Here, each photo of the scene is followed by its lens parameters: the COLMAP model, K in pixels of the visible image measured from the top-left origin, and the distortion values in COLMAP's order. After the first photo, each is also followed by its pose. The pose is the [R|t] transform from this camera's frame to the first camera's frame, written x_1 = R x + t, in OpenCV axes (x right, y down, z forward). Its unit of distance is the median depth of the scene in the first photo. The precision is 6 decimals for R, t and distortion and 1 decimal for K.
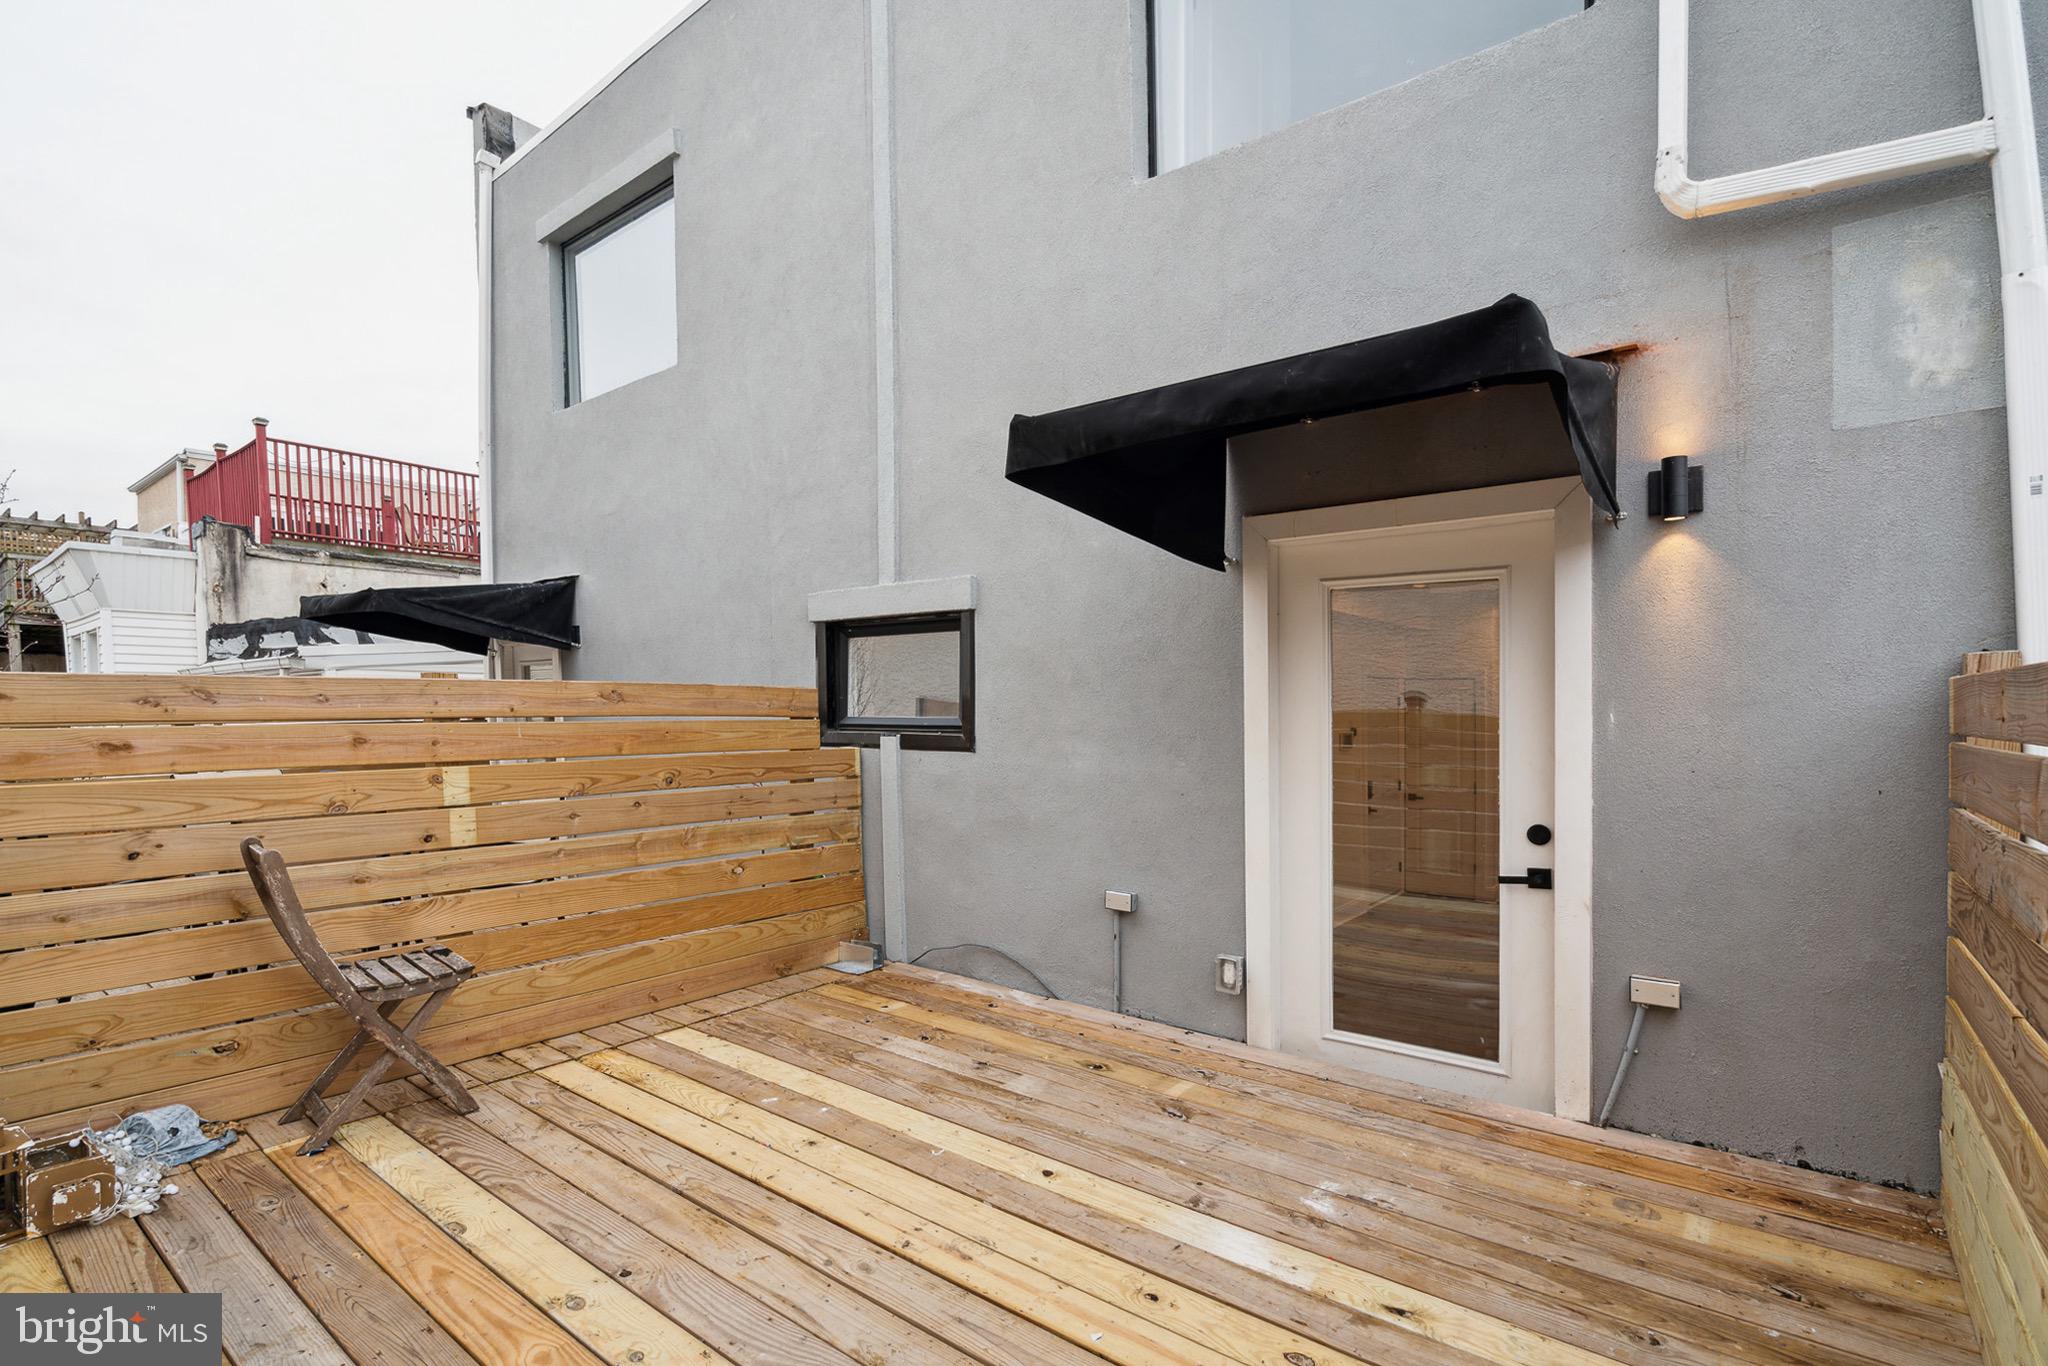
lens RADIAL K [[935.1, 0, 1013.3], [0, 935.1, 689.6], [0, 0, 1]] dist [-0.002789, 0.000691]
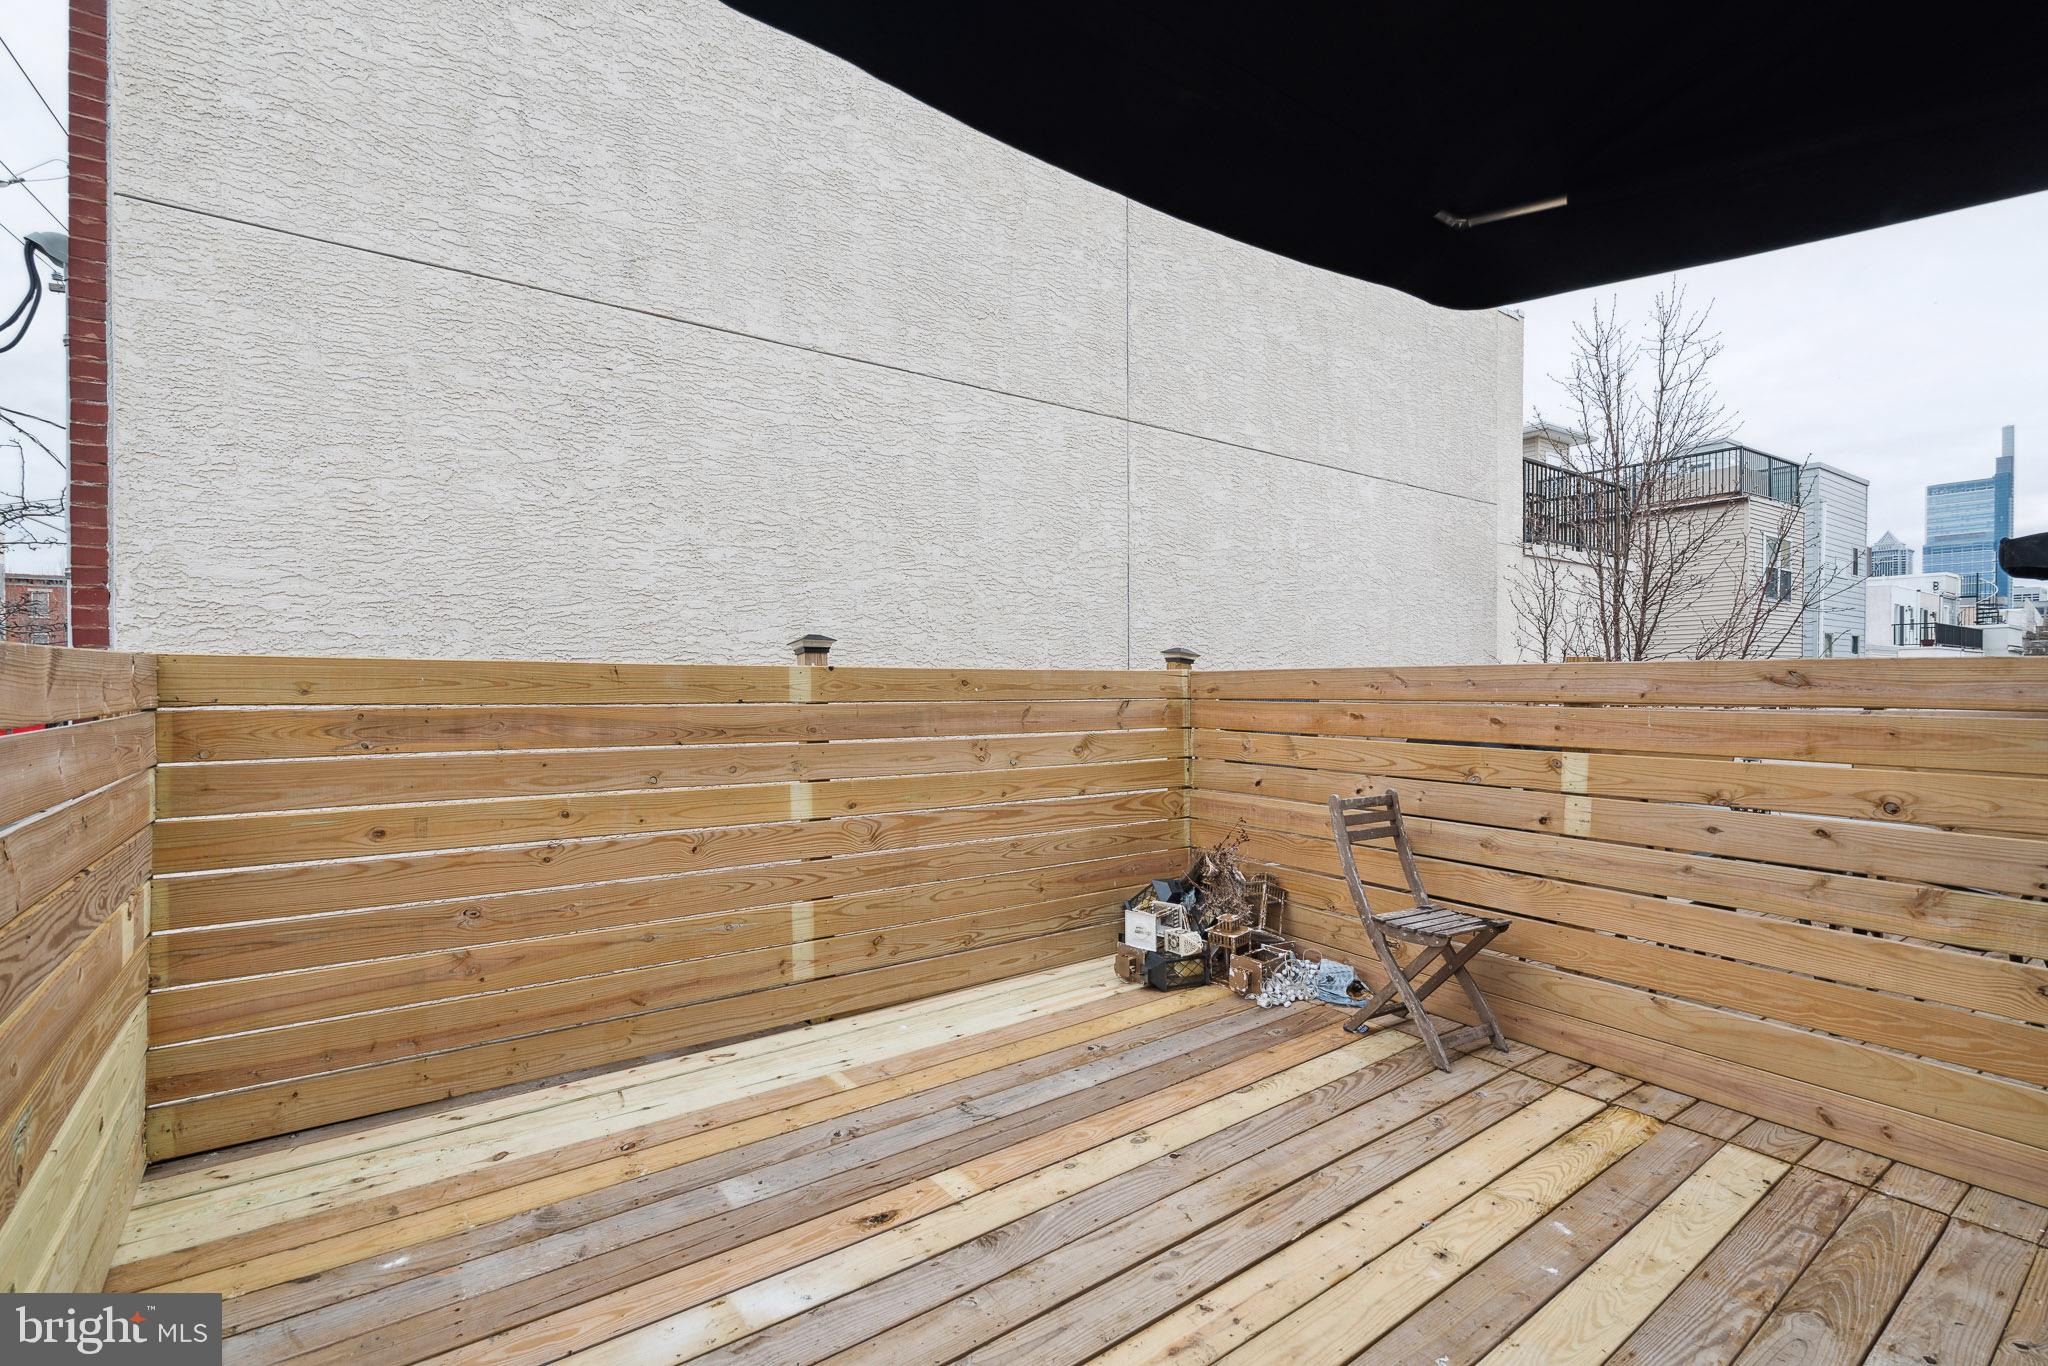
lens RADIAL K [[916.3, 0, 952.0], [0, 916.3, 684.6], [0, 0, 1]] dist [-0.001465, 0.001070]
pose [[-0.303008, 0.002081, -0.952986, 0.705124], [0.019622, 0.999799, -0.004055, 0.003984], [0.952786, -0.019928, -0.302988, 0.945701]]
